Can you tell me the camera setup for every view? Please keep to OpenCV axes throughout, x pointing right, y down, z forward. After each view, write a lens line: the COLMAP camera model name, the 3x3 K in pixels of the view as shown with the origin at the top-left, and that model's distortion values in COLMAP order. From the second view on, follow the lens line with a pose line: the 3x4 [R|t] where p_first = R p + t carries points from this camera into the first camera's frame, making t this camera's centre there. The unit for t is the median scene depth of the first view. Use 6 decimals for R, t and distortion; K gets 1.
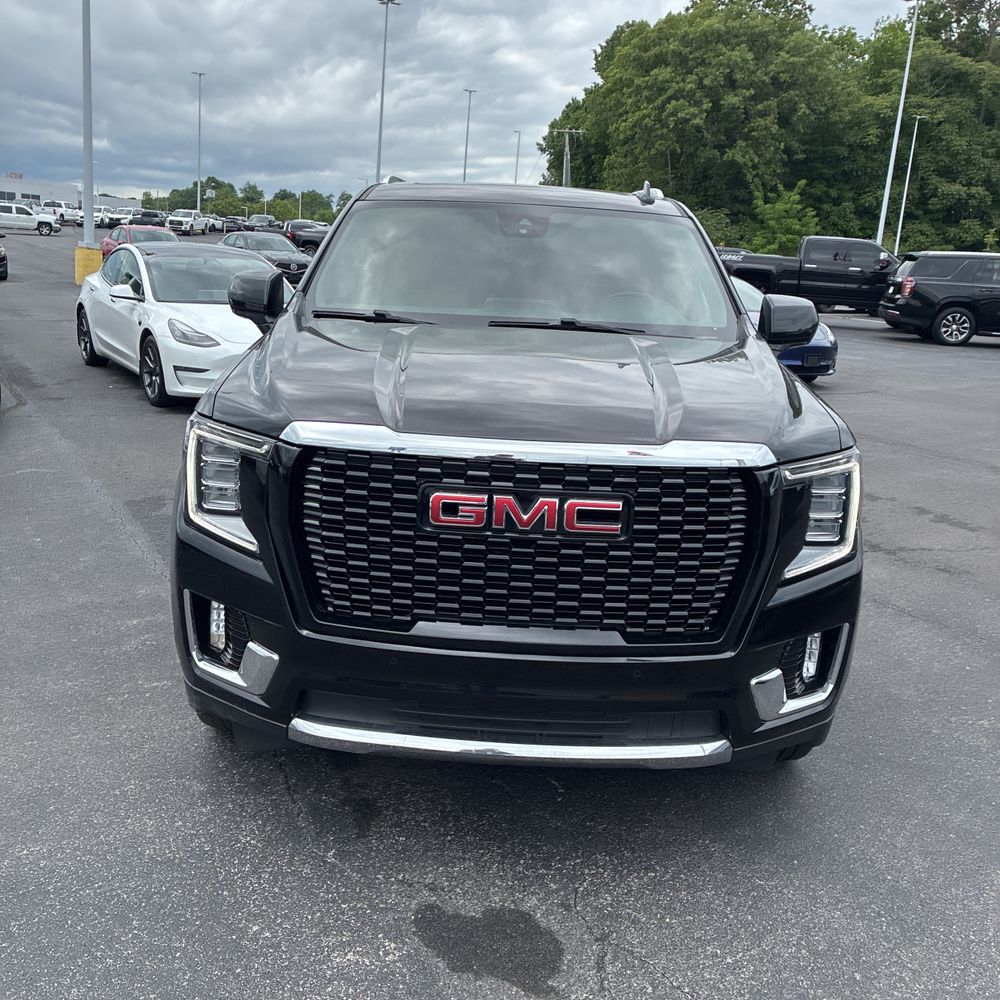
lens RADIAL K [[998.9, 0, 486.9], [0, 998.9, 469.4], [0, 0, 1]] dist [0.025367, 0.000920]
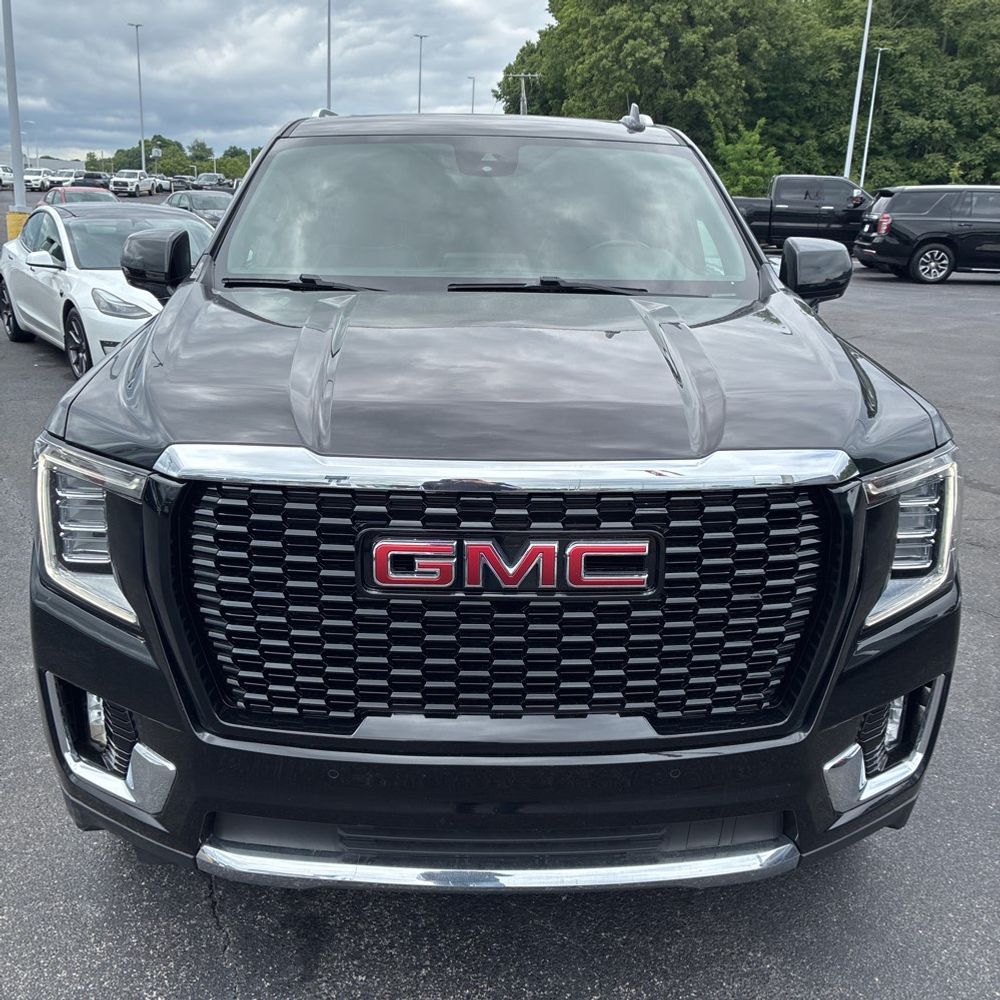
lens RADIAL K [[1016.3, 0, 481.7], [0, 1016.3, 461.4], [0, 0, 1]] dist [0.026549, 0.027536]
pose [[0.998843, -0.041011, 0.025123, 0.002513], [0.040132, 0.998598, 0.034521, -0.044053], [-0.026503, -0.033473, 0.999088, 0.240295]]
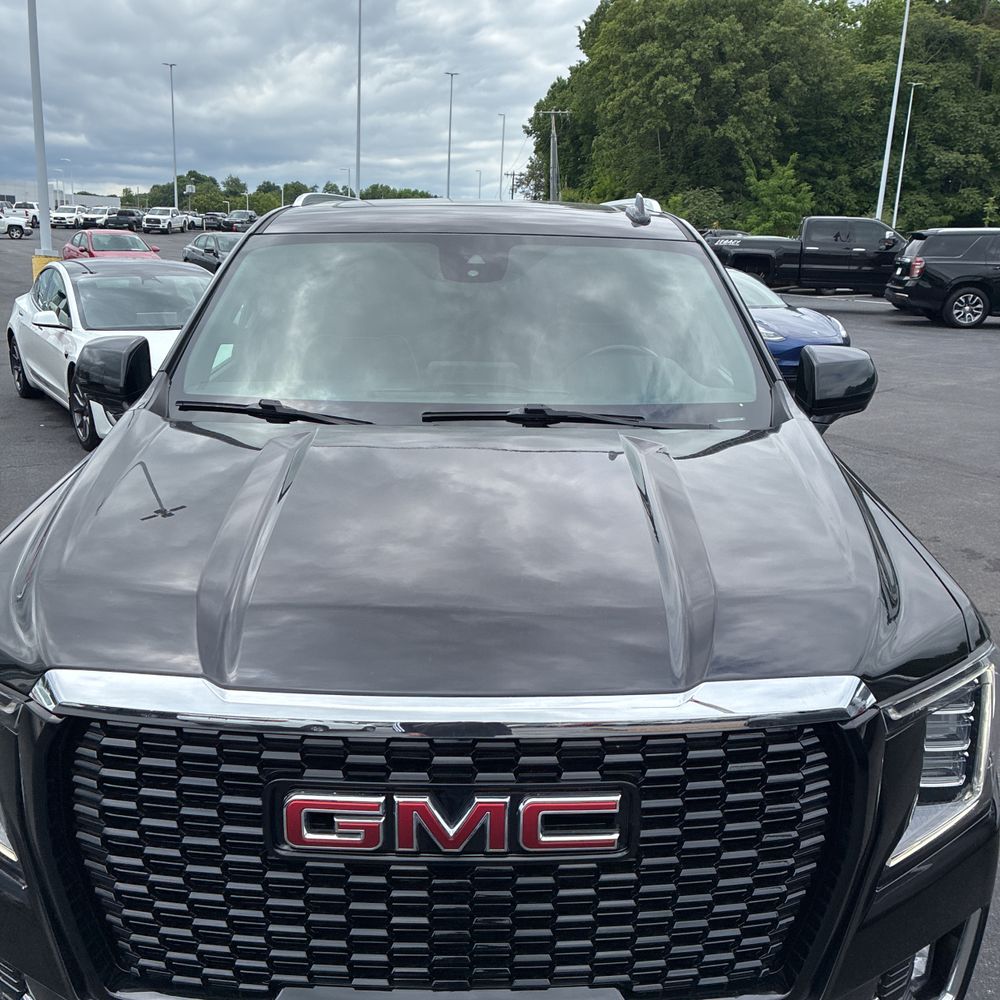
lens RADIAL K [[1015.8, 0, 488.1], [0, 1015.8, 486.0], [0, 0, 1]] dist [0.039747, 0.005712]
pose [[0.999363, -0.035462, 0.003886, 0.052720], [0.035363, 0.999107, 0.023126, -0.134454], [-0.004703, -0.022974, 0.999725, 0.339996]]
